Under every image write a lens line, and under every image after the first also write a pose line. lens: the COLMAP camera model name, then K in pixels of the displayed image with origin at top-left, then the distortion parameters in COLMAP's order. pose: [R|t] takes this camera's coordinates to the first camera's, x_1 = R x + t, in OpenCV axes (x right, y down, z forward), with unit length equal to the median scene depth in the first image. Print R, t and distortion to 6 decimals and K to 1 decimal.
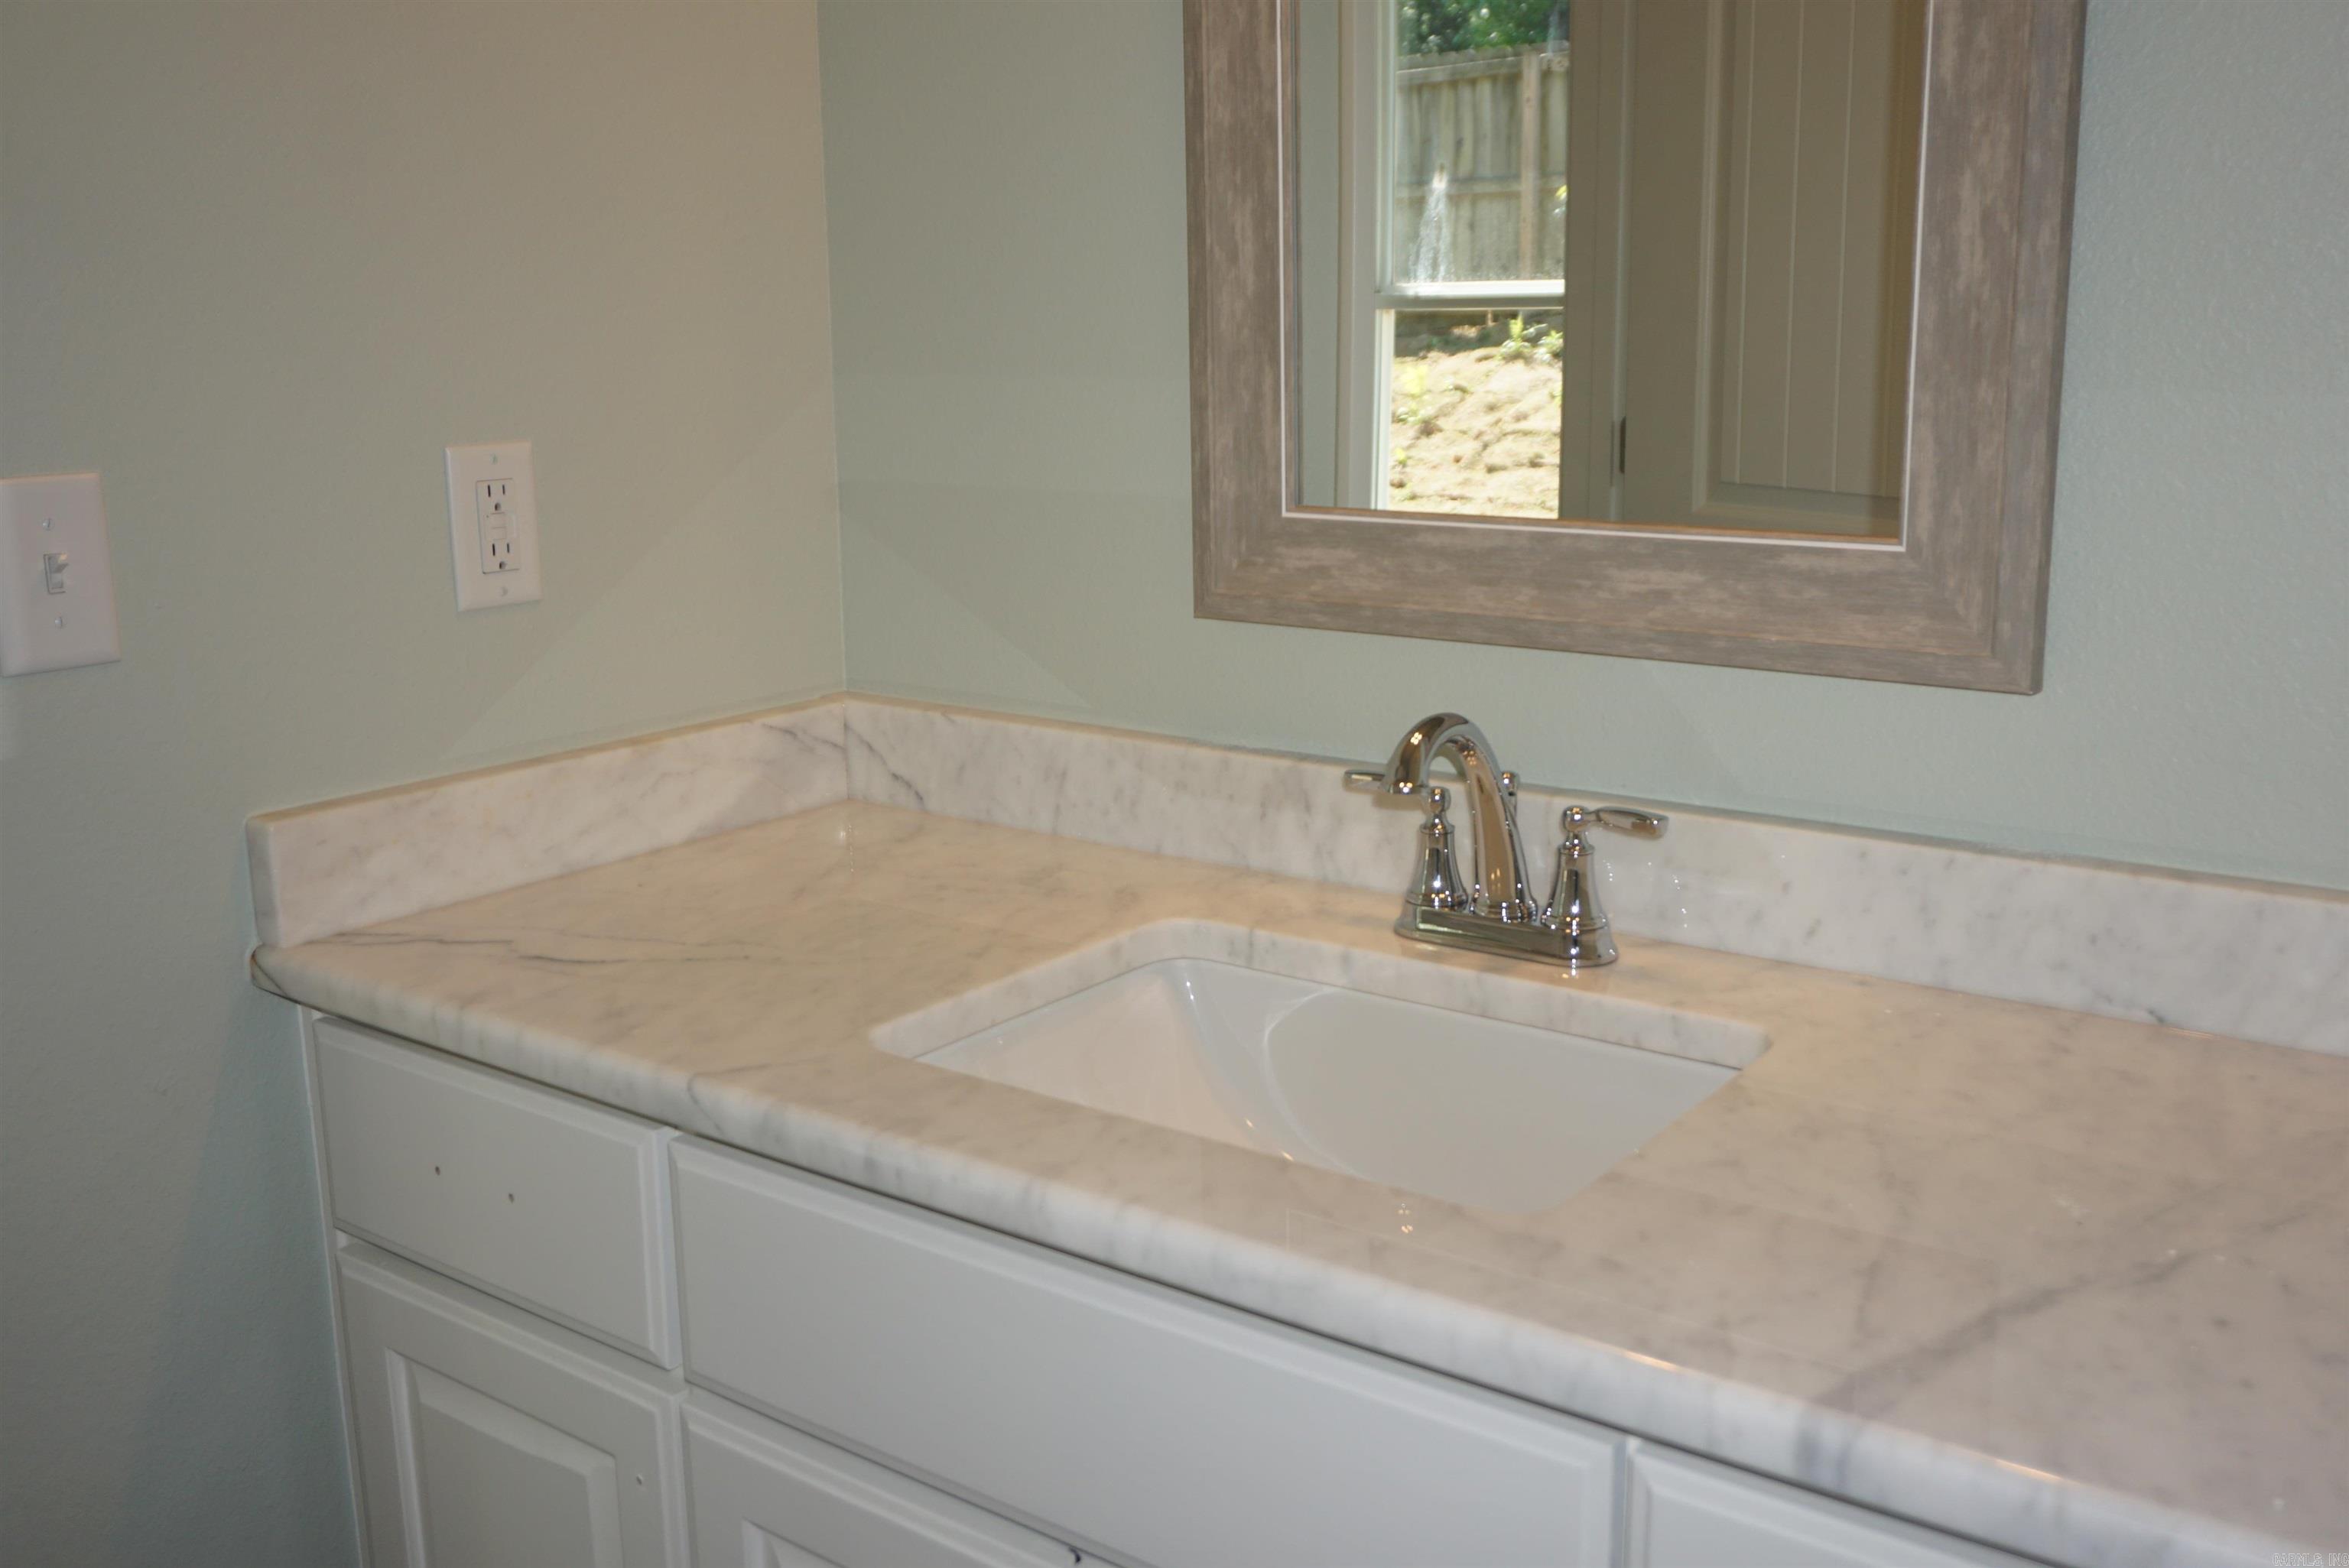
lens RADIAL K [[2095.5, 0, 1177.6], [0, 2095.5, 779.9], [0, 0, 1]] dist [-0.033573, 0.025968]
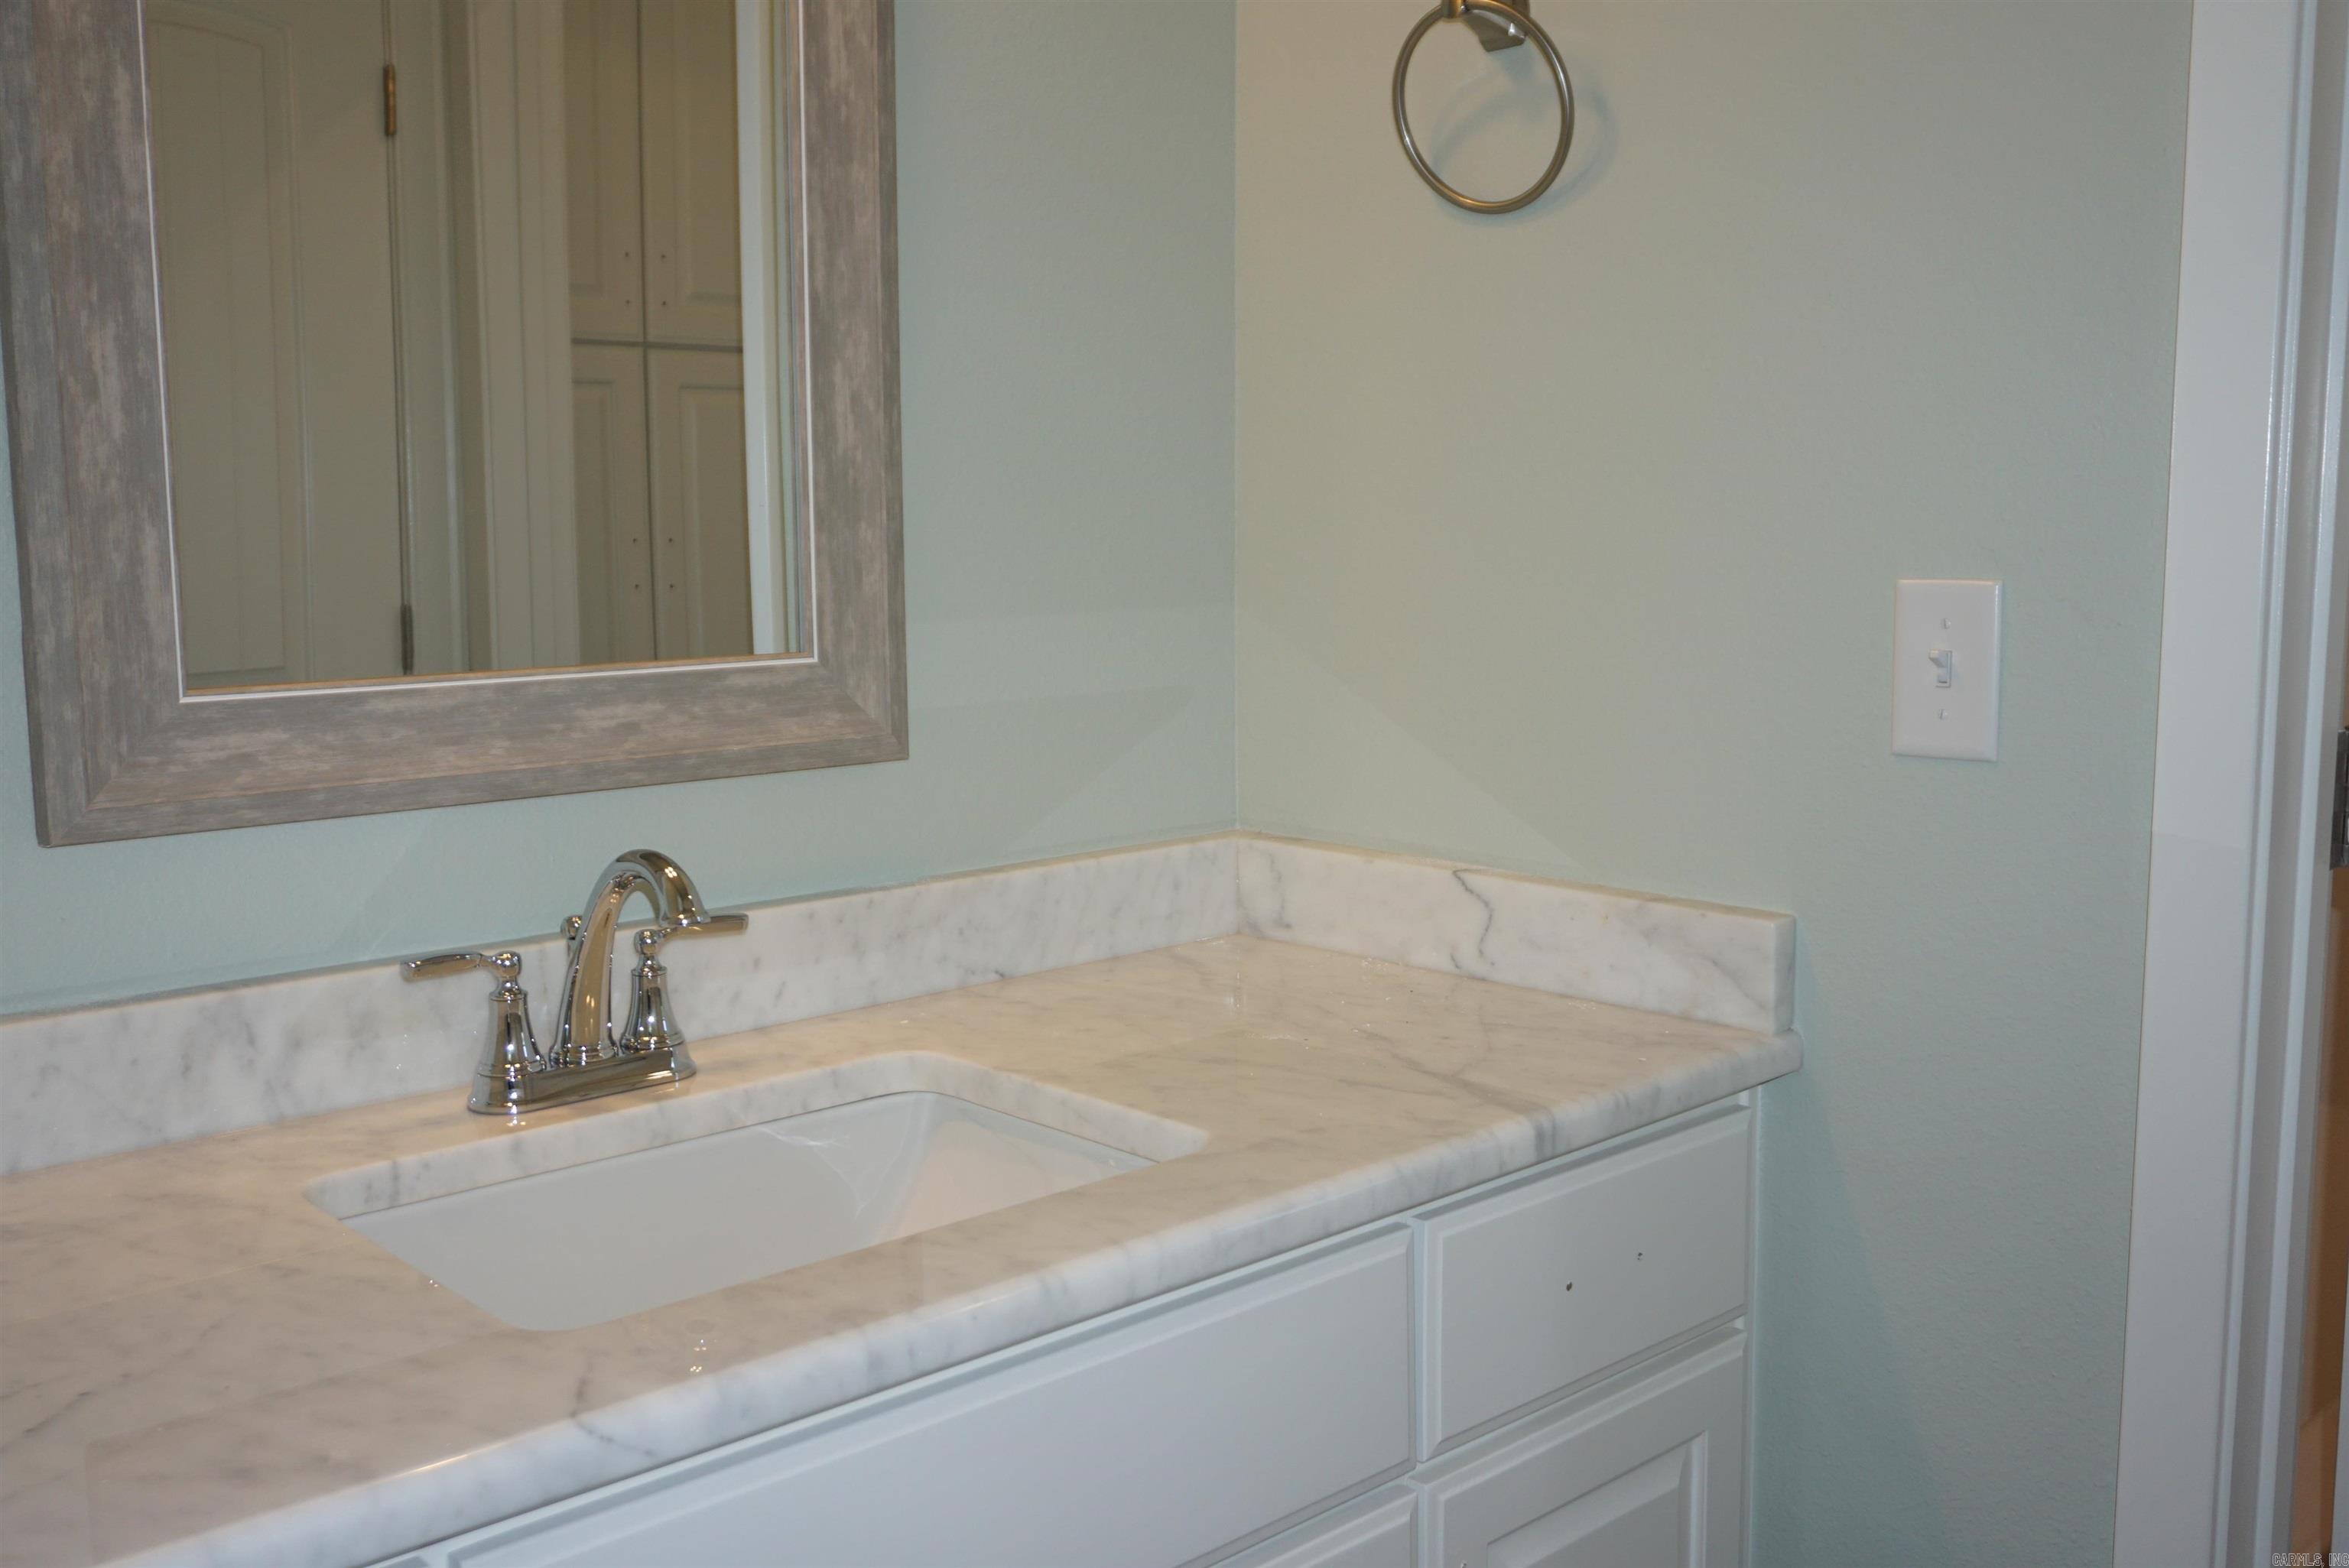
lens RADIAL K [[2095.5, 0, 1188.2], [0, 2095.5, 785.0], [0, 0, 1]] dist [-0.033573, 0.025968]
pose [[0.189489, -0.114149, 0.975225, -0.797812], [0.220554, 0.972787, 0.071009, -0.075112], [-0.956791, 0.201634, 0.209509, 0.524553]]
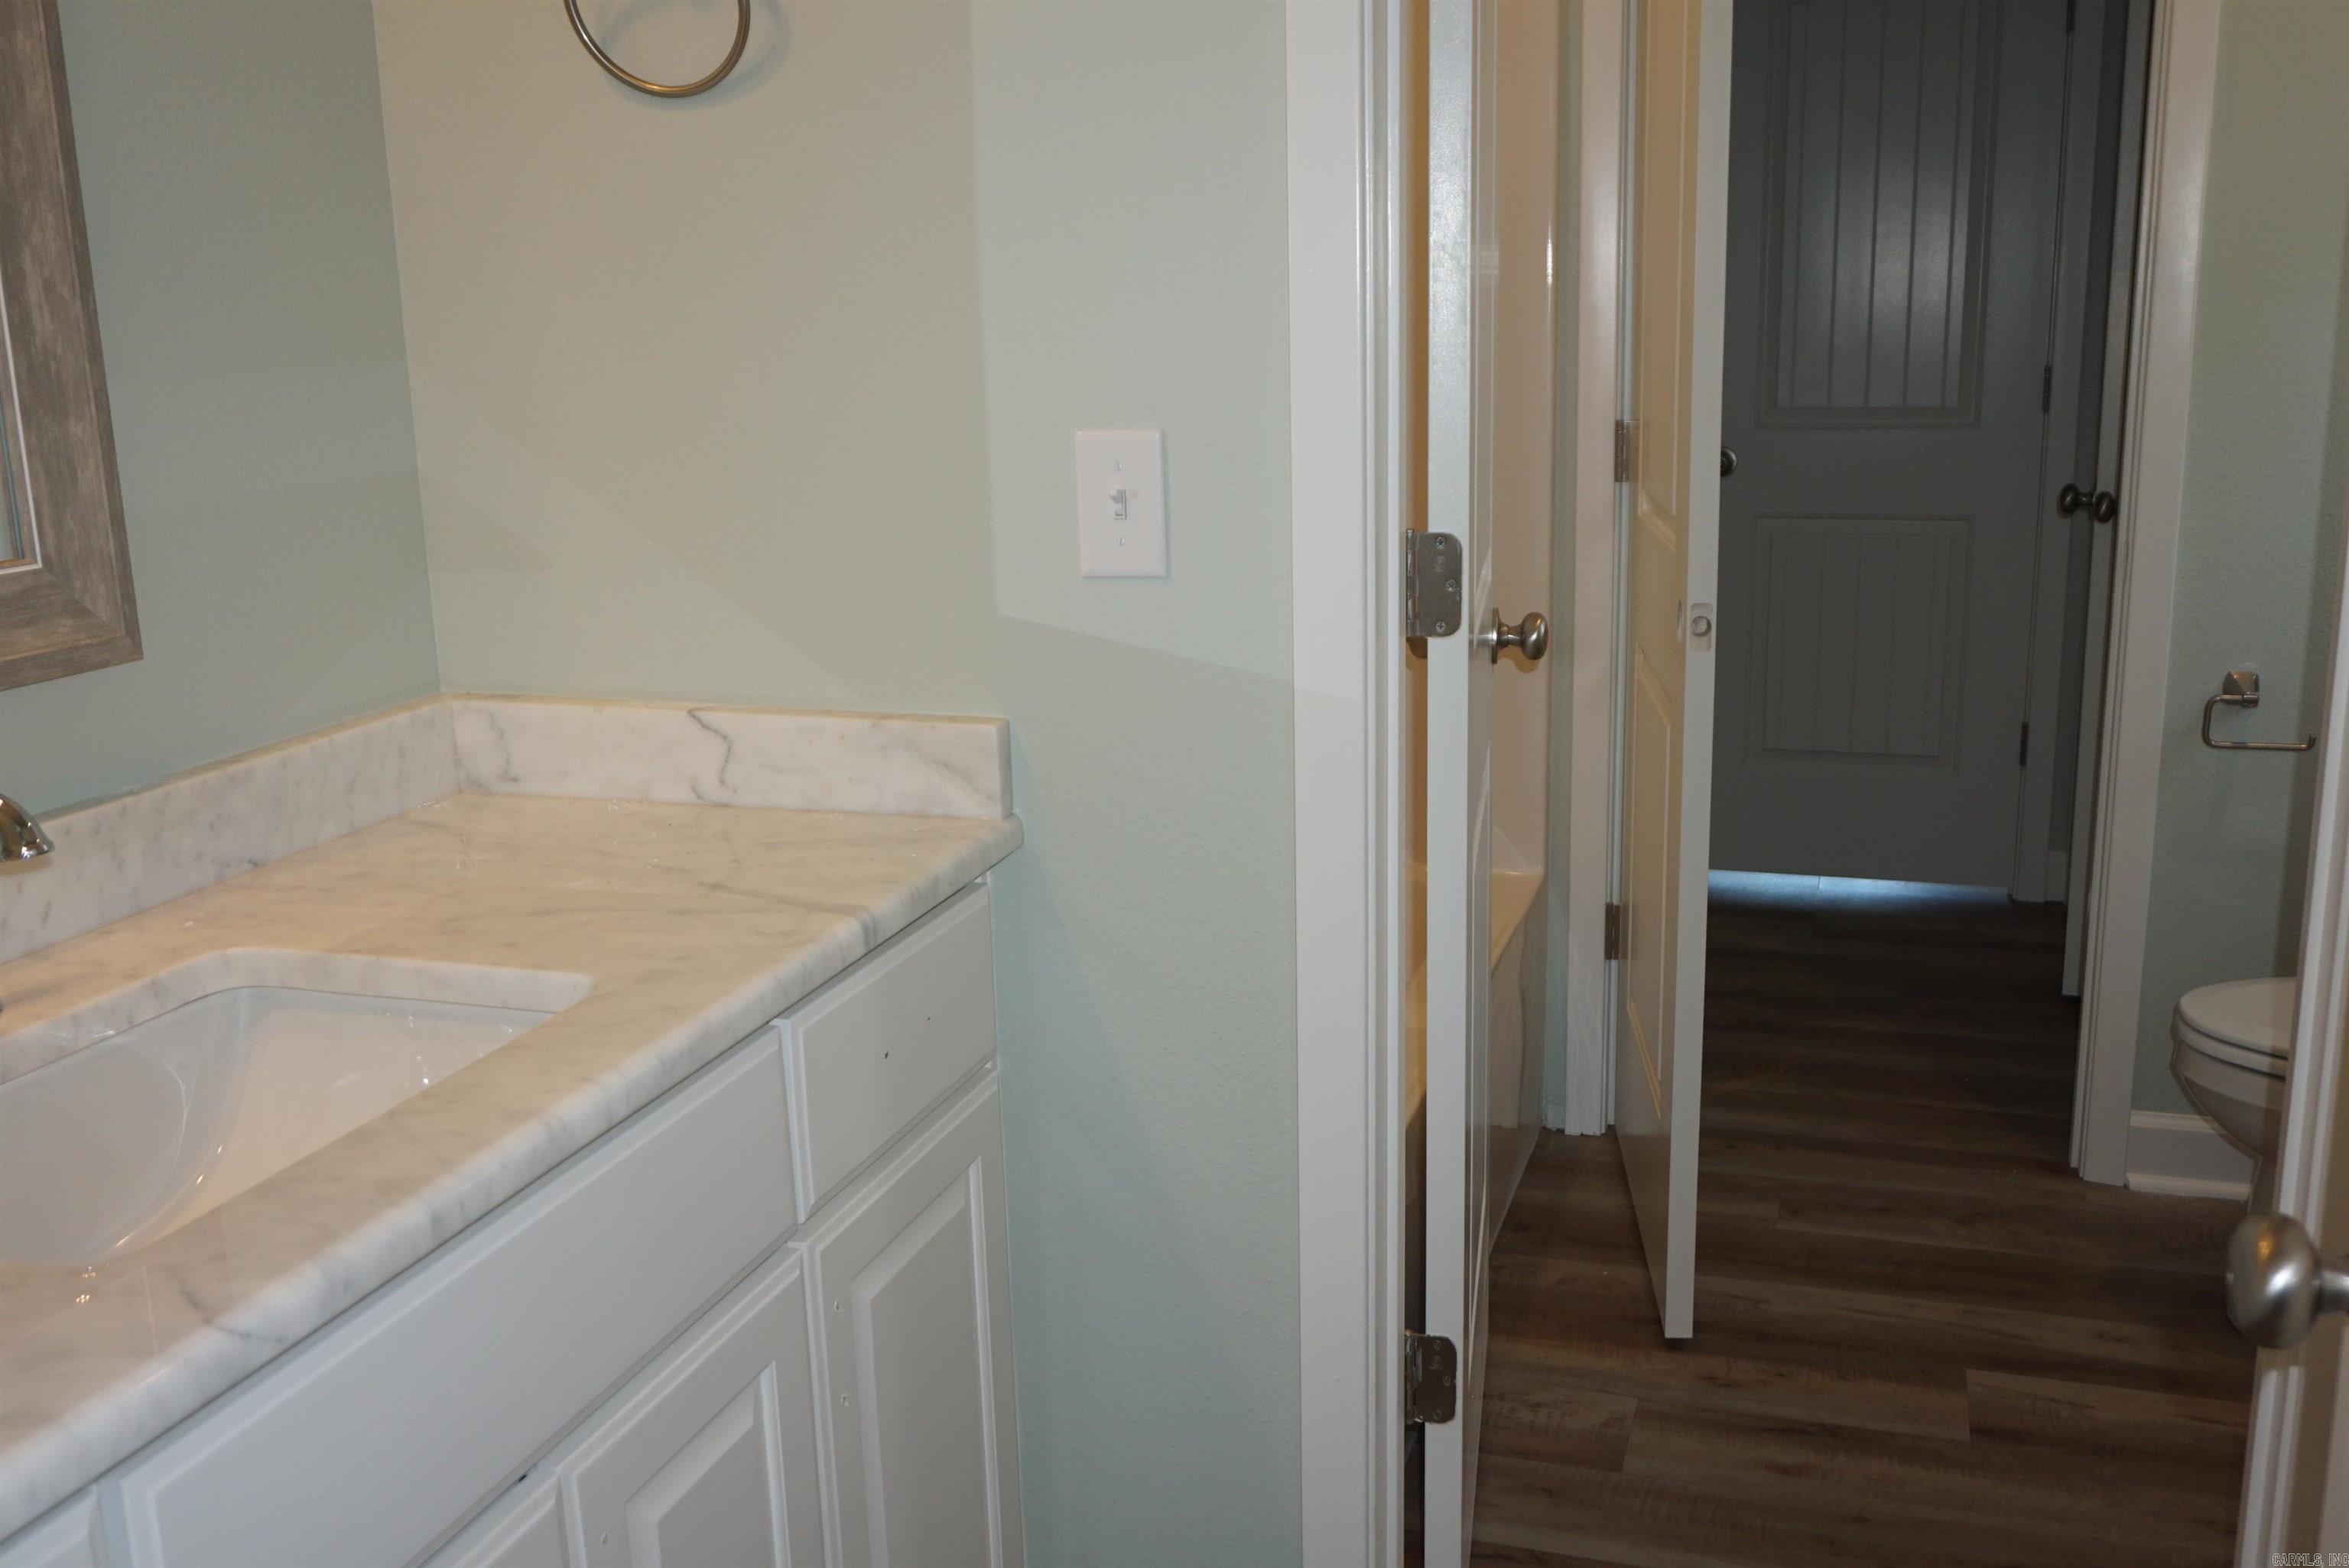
lens RADIAL K [[2095.5, 0, 1176.7], [0, 2095.5, 787.1], [0, 0, 1]] dist [-0.033573, 0.025968]
pose [[-0.313478, -0.201933, 0.927876, -0.934884], [0.234815, 0.930299, 0.281791, -0.168081], [-0.920105, 0.306214, -0.244212, 0.707318]]
